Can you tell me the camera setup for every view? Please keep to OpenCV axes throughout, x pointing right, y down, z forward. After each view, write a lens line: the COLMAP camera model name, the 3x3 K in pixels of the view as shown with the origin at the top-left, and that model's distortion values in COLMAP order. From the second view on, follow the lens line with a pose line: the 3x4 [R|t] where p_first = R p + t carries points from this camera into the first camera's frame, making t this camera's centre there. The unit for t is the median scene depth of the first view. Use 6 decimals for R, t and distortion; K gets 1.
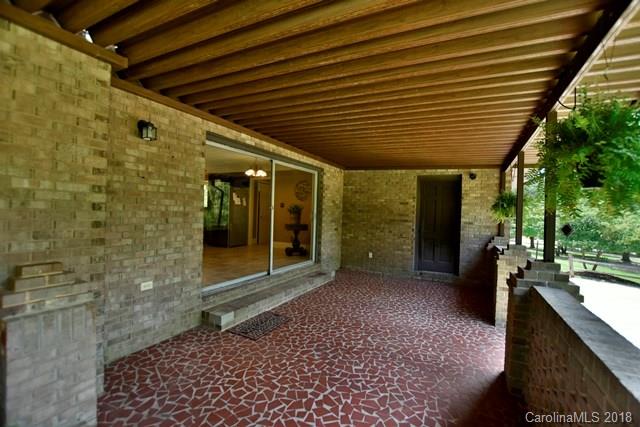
lens RADIAL K [[281.3, 0, 323.6], [0, 281.3, 213.6], [0, 0, 1]] dist [-0.030638, 0.003582]
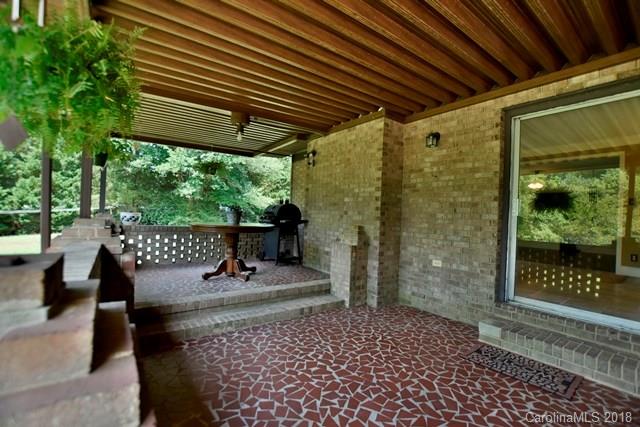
lens RADIAL K [[281.3, 0, 319.5], [0, 281.3, 213.4], [0, 0, 1]] dist [-0.030638, 0.003582]
pose [[-0.437975, -0.054674, -0.897323, 0.748312], [-0.057745, 0.997799, -0.032612, 0.115620], [0.897131, 0.037533, -0.440168, 1.121137]]
